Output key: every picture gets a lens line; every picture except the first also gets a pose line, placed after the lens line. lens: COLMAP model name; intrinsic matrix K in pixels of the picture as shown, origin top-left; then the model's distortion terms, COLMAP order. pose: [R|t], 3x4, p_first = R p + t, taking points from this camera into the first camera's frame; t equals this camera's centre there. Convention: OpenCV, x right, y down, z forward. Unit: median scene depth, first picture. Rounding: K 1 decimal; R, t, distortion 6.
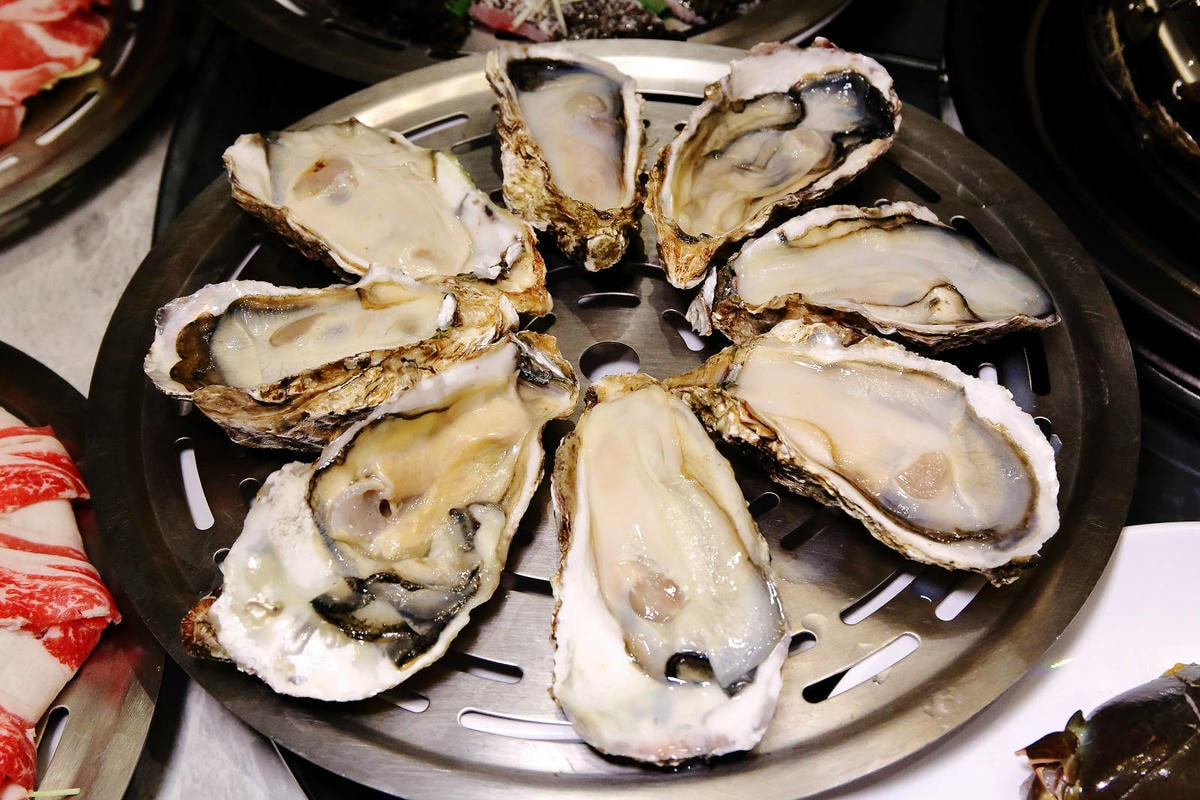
lens RADIAL K [[1607.7, 0, 600.0], [0, 1607.7, 400.0], [0, 0, 1]] dist [-0.025284, 0.040045]
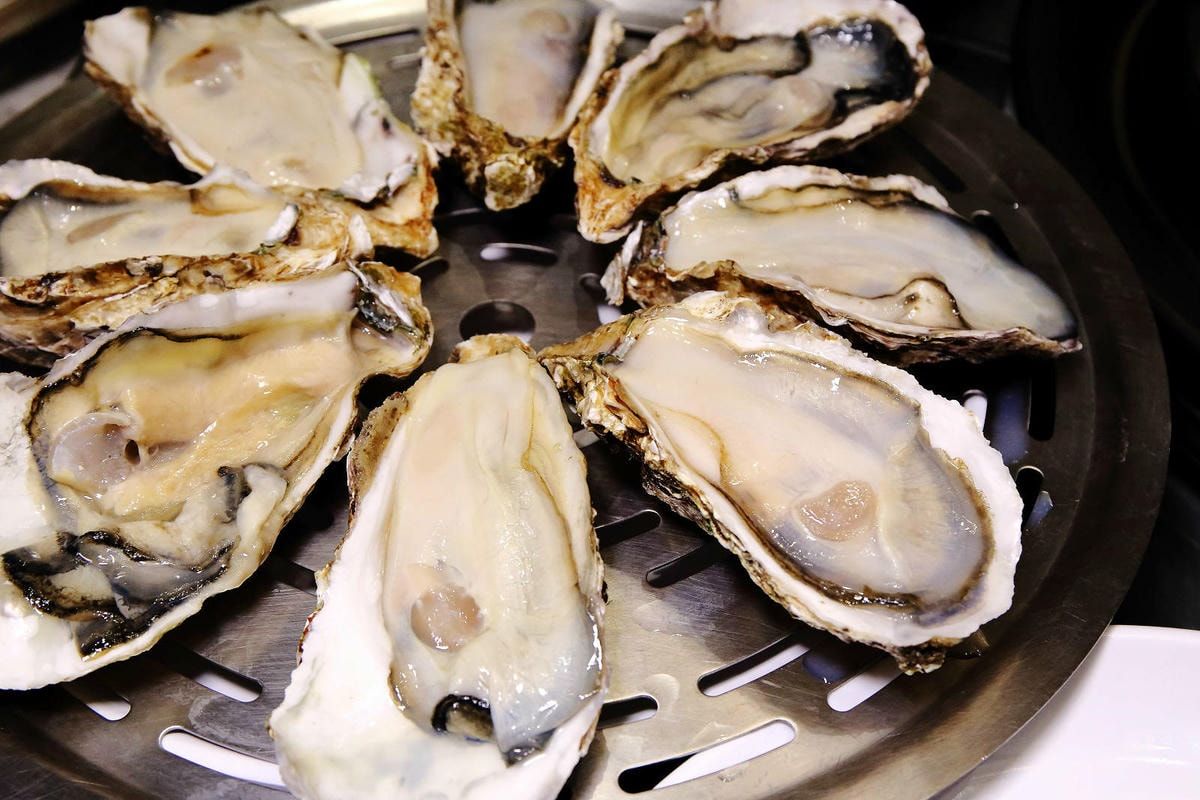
lens RADIAL K [[1607.7, 0, 600.0], [0, 1607.7, 400.0], [0, 0, 1]] dist [-0.025284, 0.040045]
pose [[0.985720, 0.136888, -0.098065, 0.151069], [-0.140687, 0.989507, -0.032899, 0.034631], [0.092532, 0.046226, 0.994636, 0.240915]]
